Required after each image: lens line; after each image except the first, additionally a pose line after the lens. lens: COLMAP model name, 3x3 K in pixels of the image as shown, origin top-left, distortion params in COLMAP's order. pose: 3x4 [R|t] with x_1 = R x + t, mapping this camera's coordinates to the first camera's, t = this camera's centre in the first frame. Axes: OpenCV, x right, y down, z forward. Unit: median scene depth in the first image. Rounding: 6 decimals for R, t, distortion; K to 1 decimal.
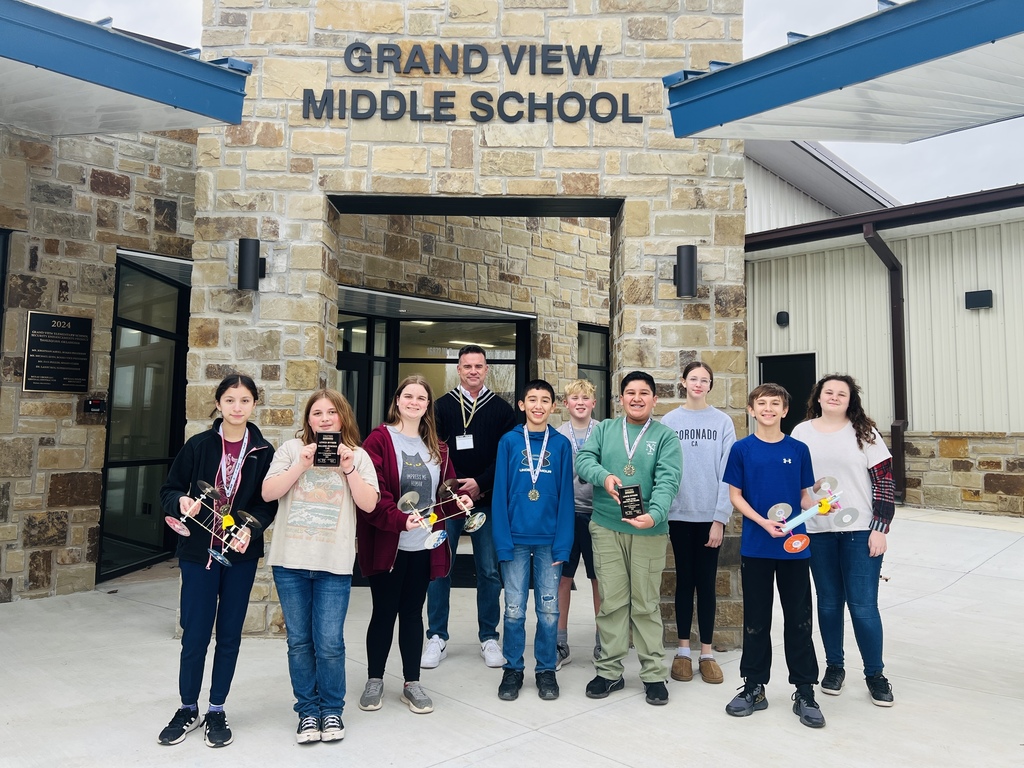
lens RADIAL K [[769.6, 0, 527.5], [0, 769.6, 350.3], [0, 0, 1]] dist [0.050592, -0.053386]
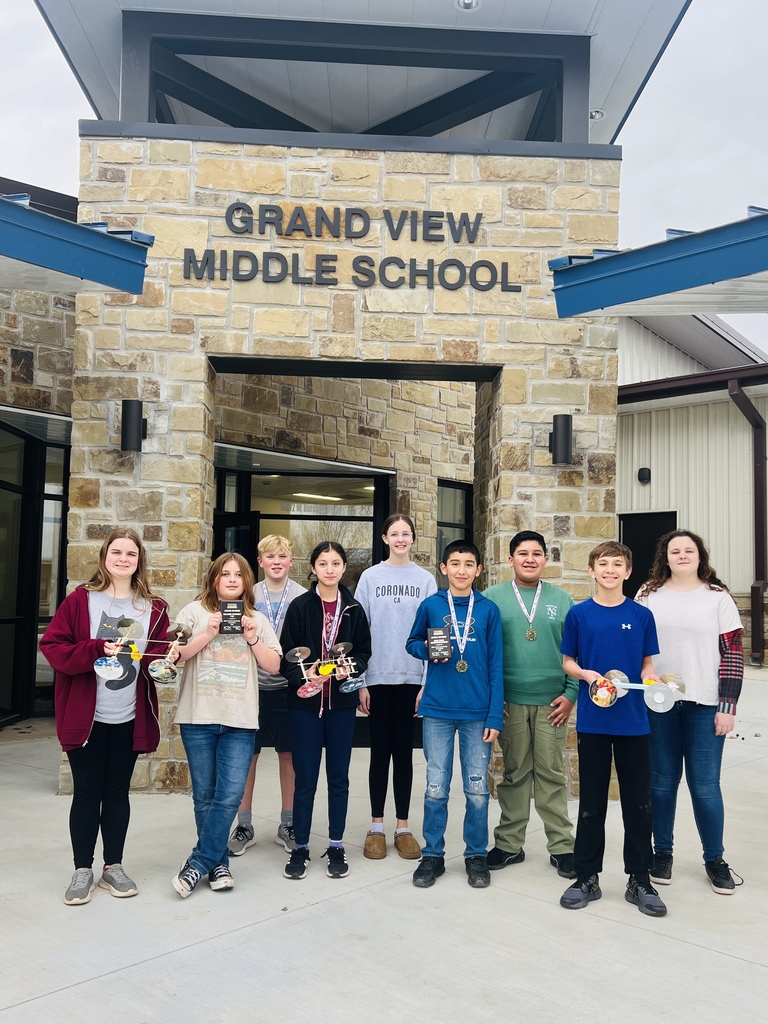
lens RADIAL K [[865.9, 0, 408.0], [0, 865.9, 524.9], [0, 0, 1]] dist [0.046416, -0.030345]
pose [[0.998050, 0.009918, 0.061629, -0.067387], [-0.011894, 0.999424, 0.031781, -0.021395], [-0.061278, -0.032452, 0.997593, -0.144173]]
